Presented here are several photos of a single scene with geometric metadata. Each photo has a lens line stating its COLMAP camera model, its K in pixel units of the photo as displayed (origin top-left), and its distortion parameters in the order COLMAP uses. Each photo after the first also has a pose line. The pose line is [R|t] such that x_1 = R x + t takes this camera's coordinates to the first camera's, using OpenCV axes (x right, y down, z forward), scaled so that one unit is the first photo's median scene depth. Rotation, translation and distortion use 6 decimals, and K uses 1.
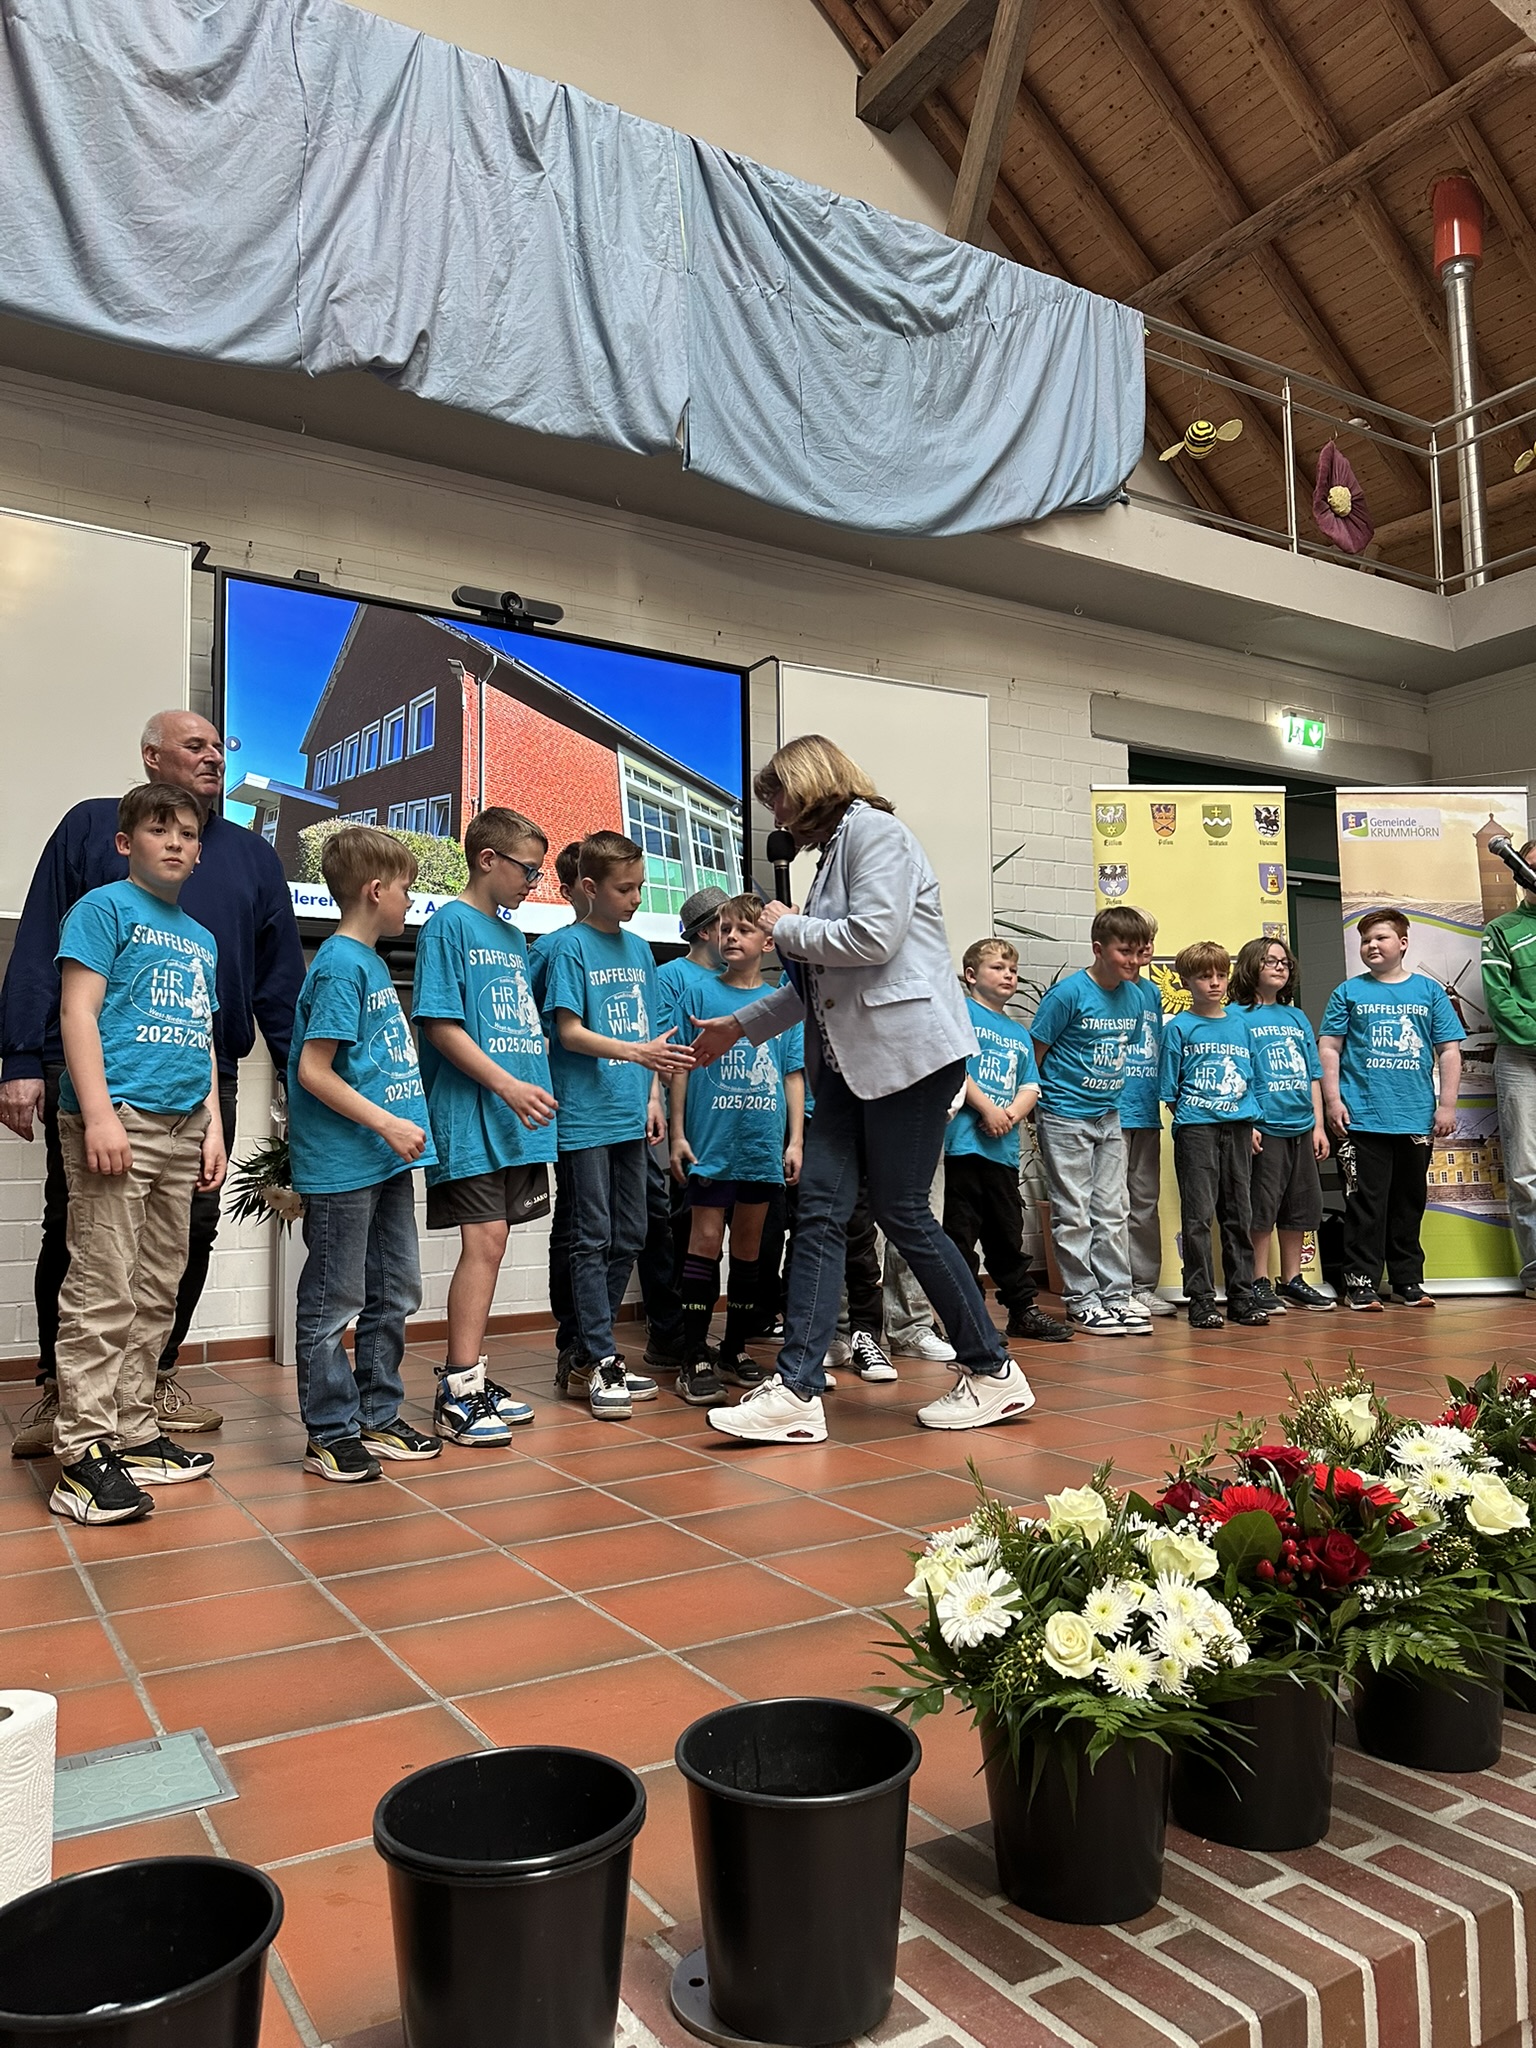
lens RADIAL K [[1438.0, 0, 756.7], [0, 1438.0, 1039.0], [0, 0, 1]] dist [0.017698, -0.023648]
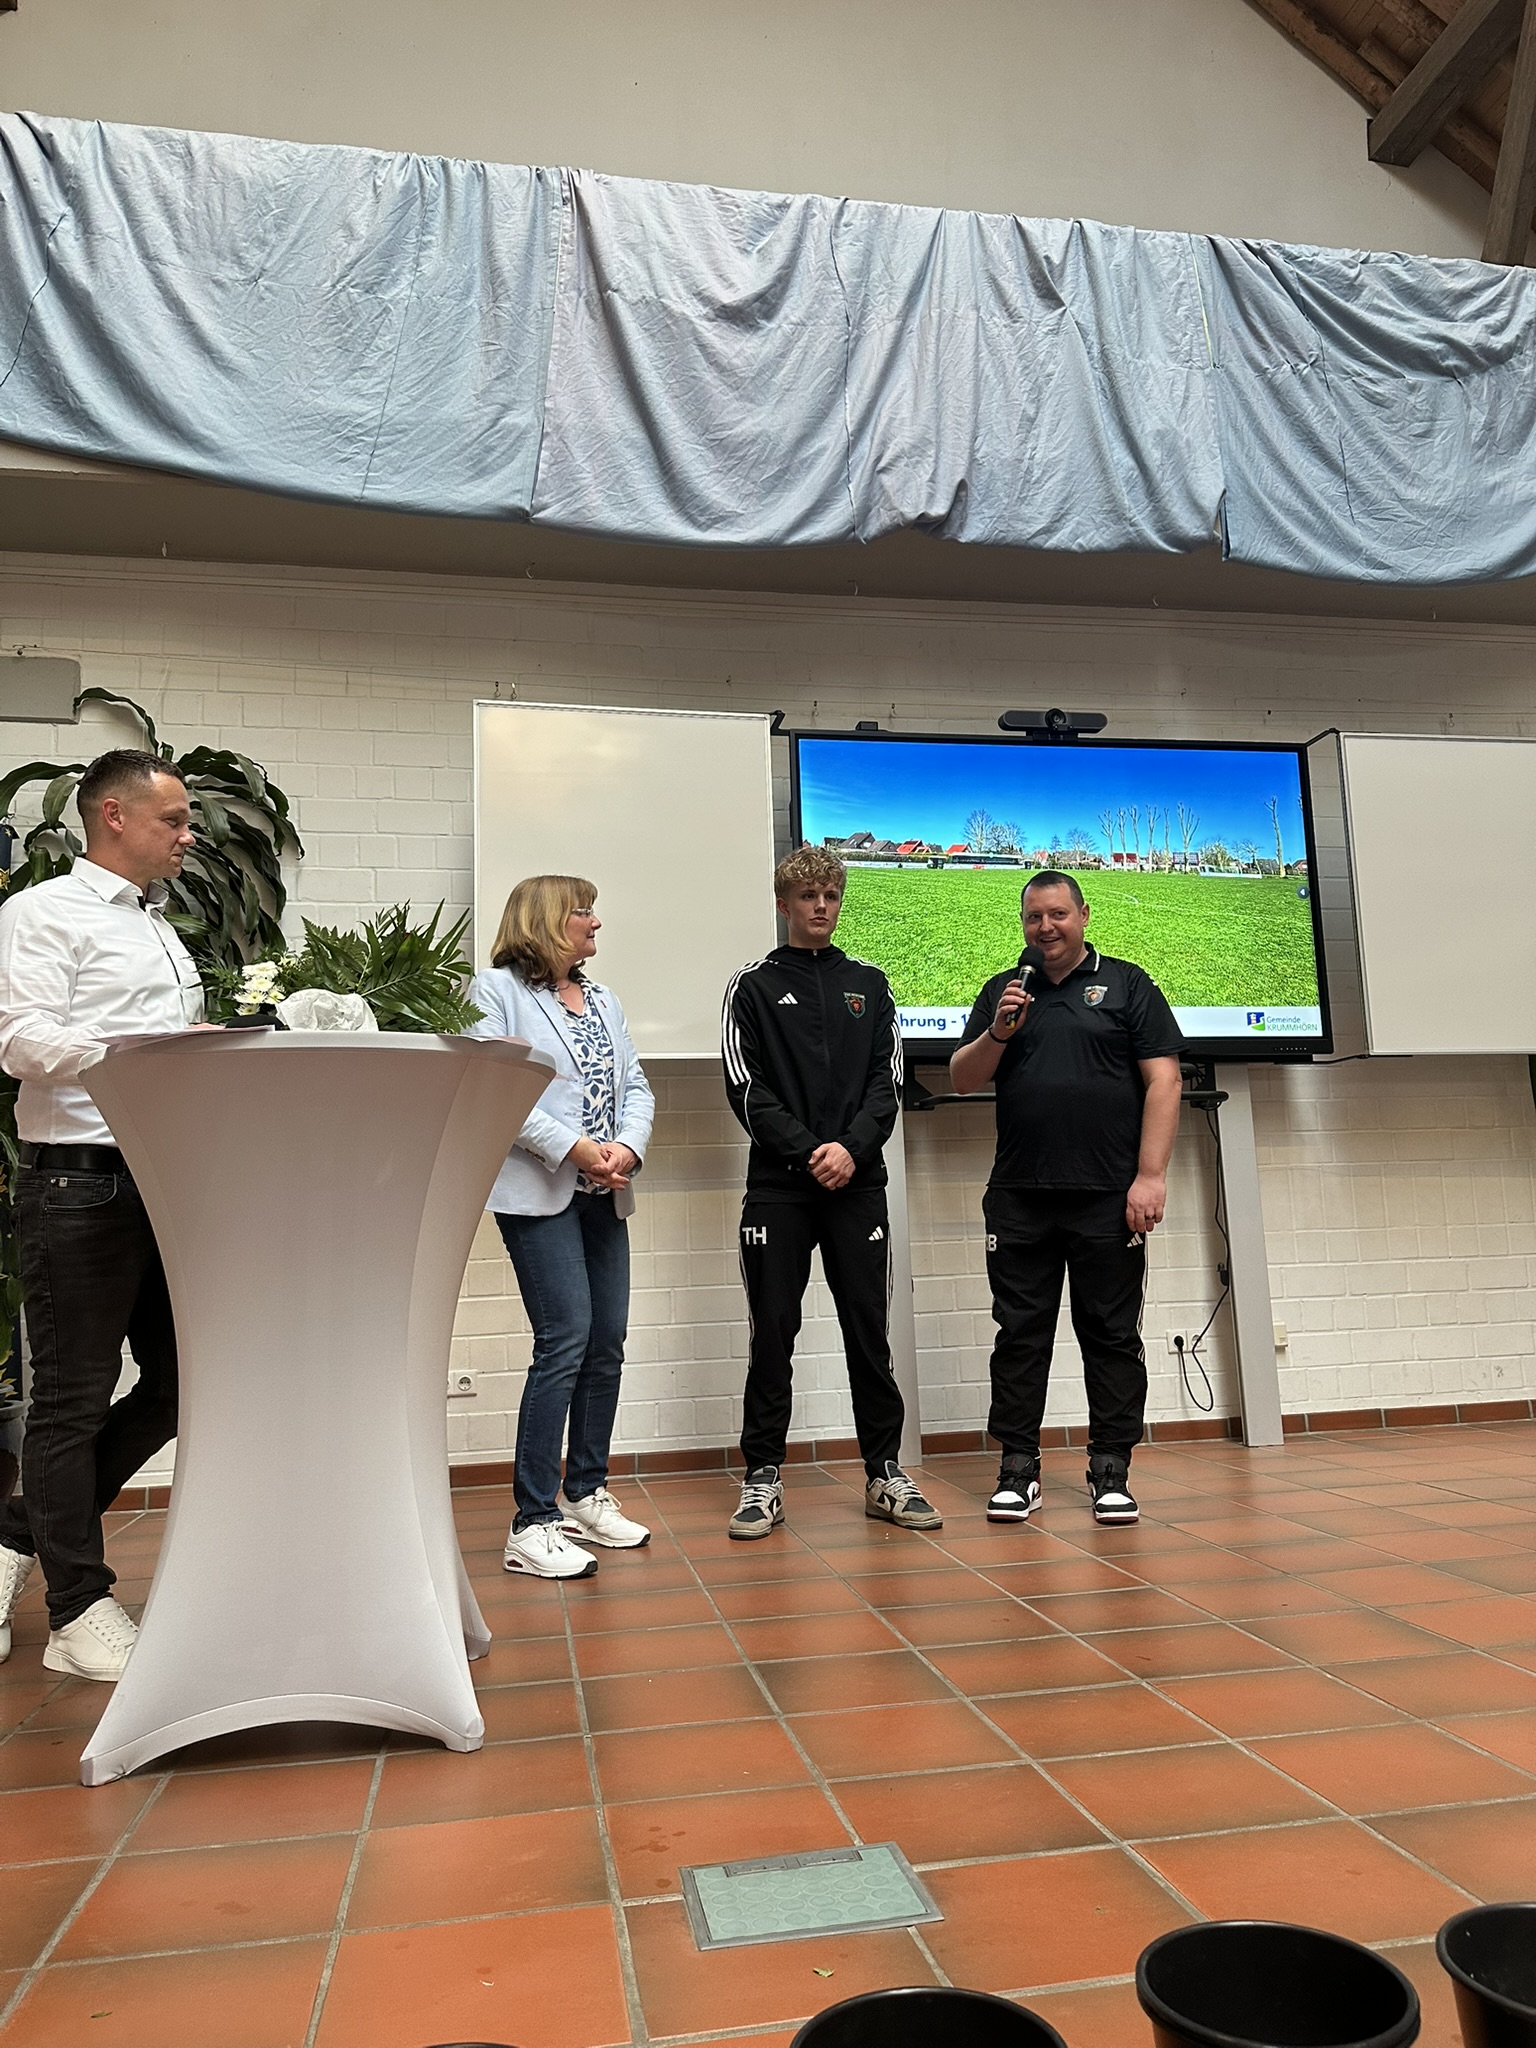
lens RADIAL K [[1438.0, 0, 776.6], [0, 1438.0, 1035.2], [0, 0, 1]] dist [0.017698, -0.023648]
pose [[0.936493, -0.066910, -0.344244, -0.019125], [0.044835, 0.996418, -0.071700, -0.012953], [0.347808, 0.051713, 0.936138, -0.016682]]
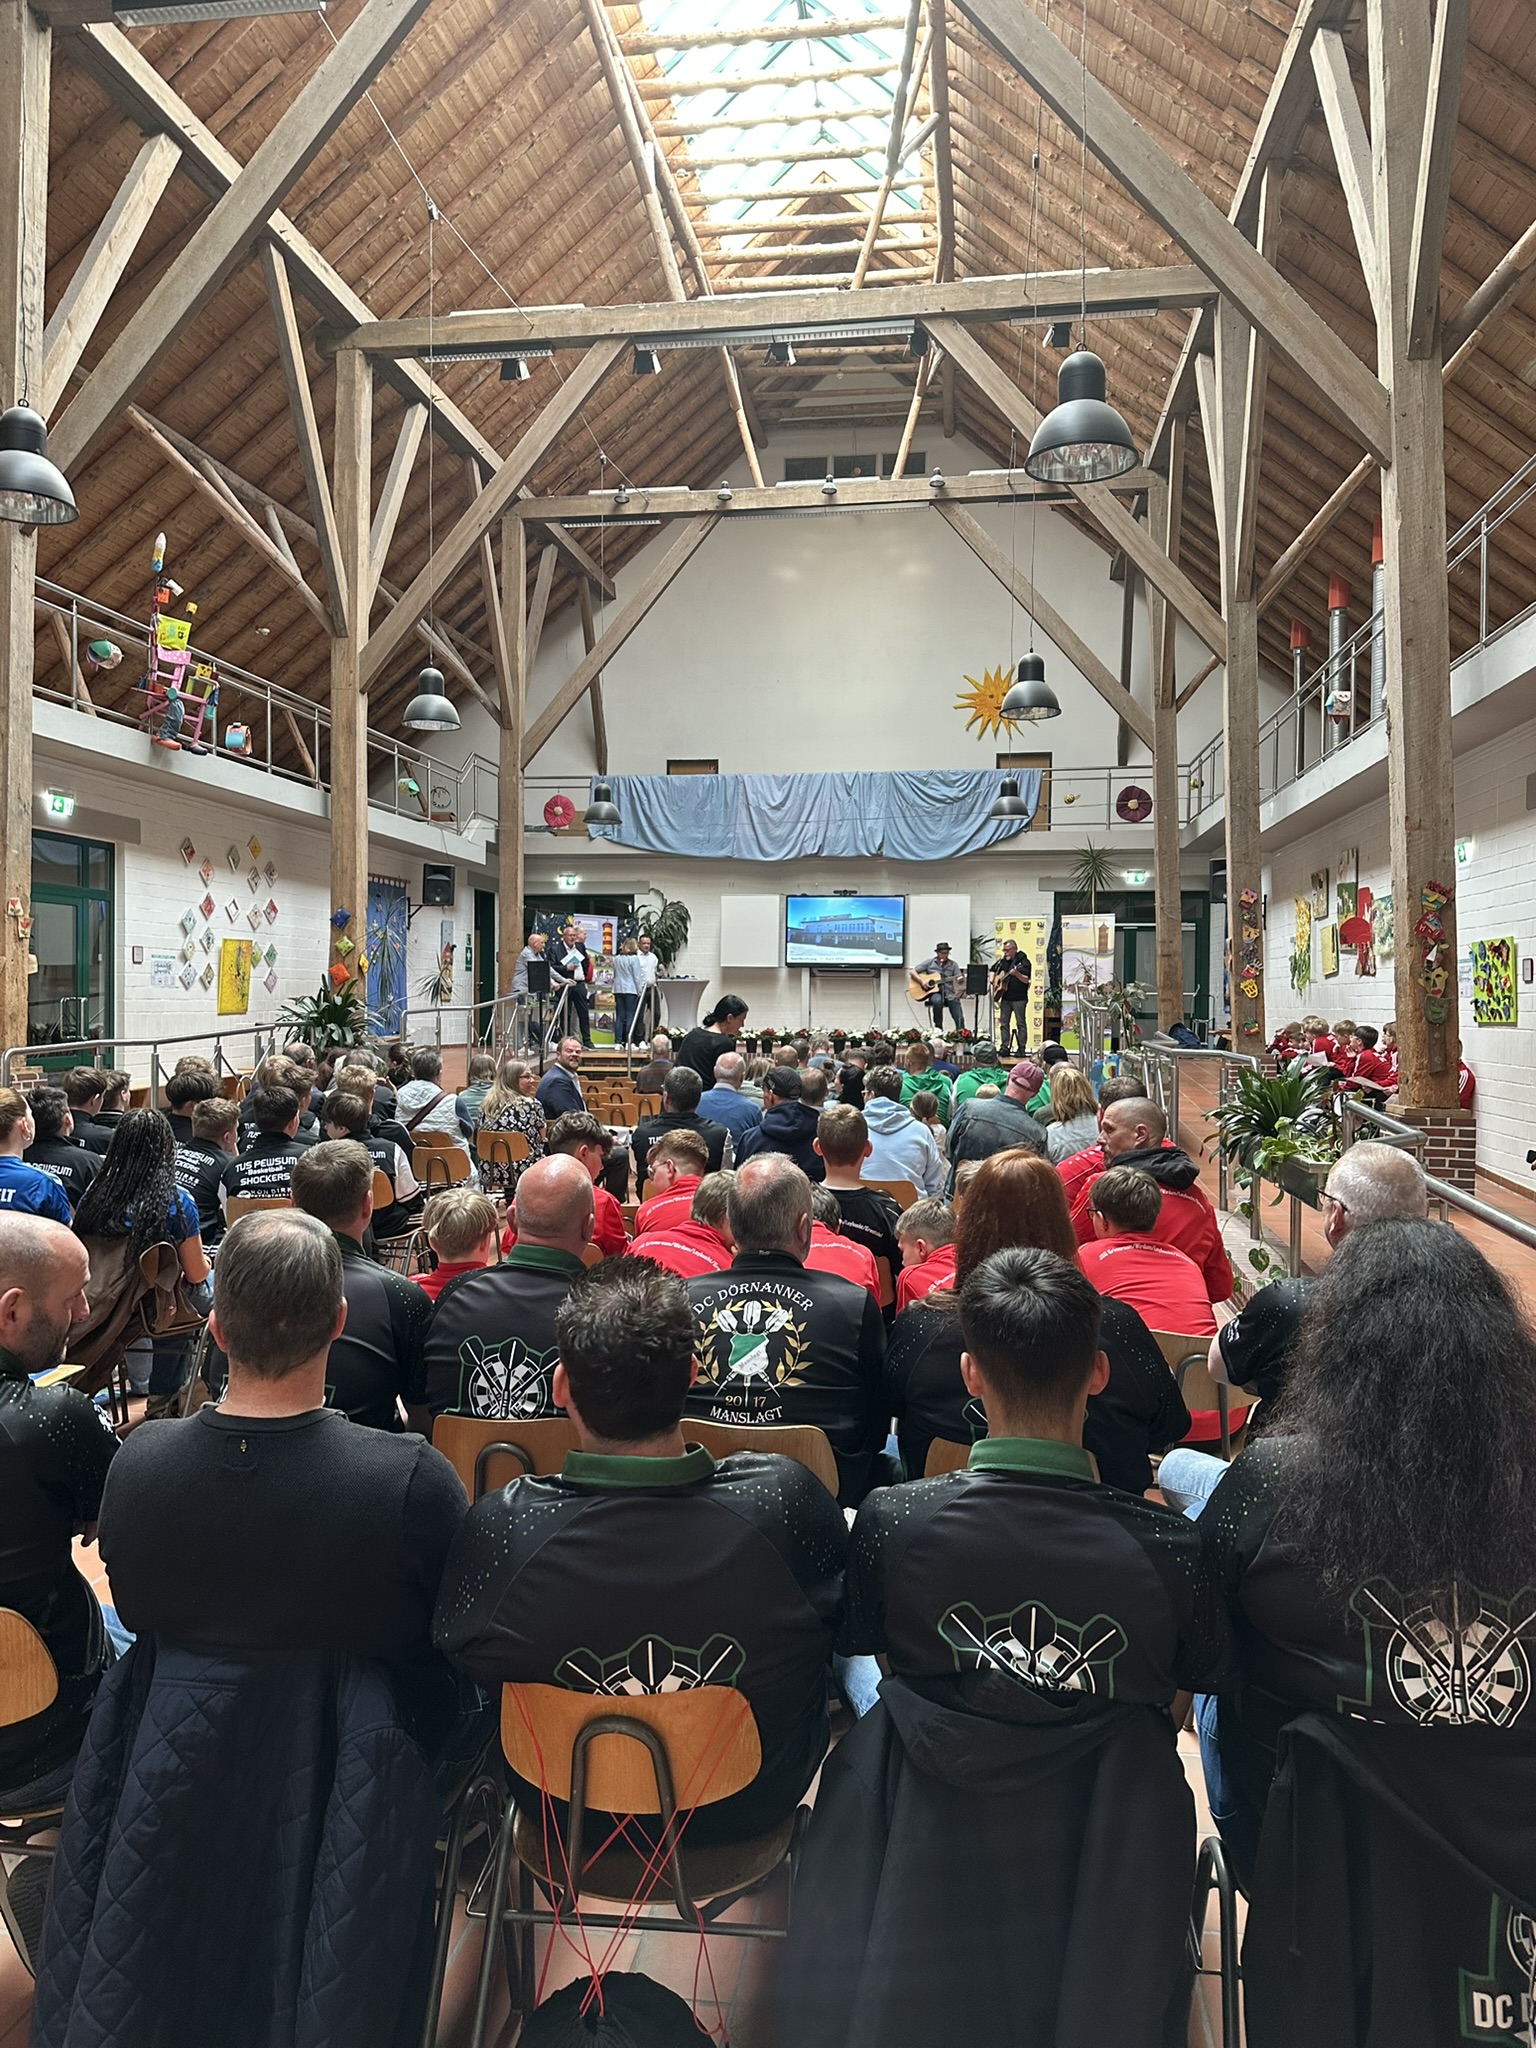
lens RADIAL K [[1438.0, 0, 756.3], [0, 1438.0, 1019.9], [0, 0, 1]] dist [0.017698, -0.023648]
pose [[0.771755, 0.030918, -0.635168, 2.475027], [0.025278, 0.996536, 0.079222, -0.256221], [0.635418, -0.077195, 0.768300, -2.683515]]
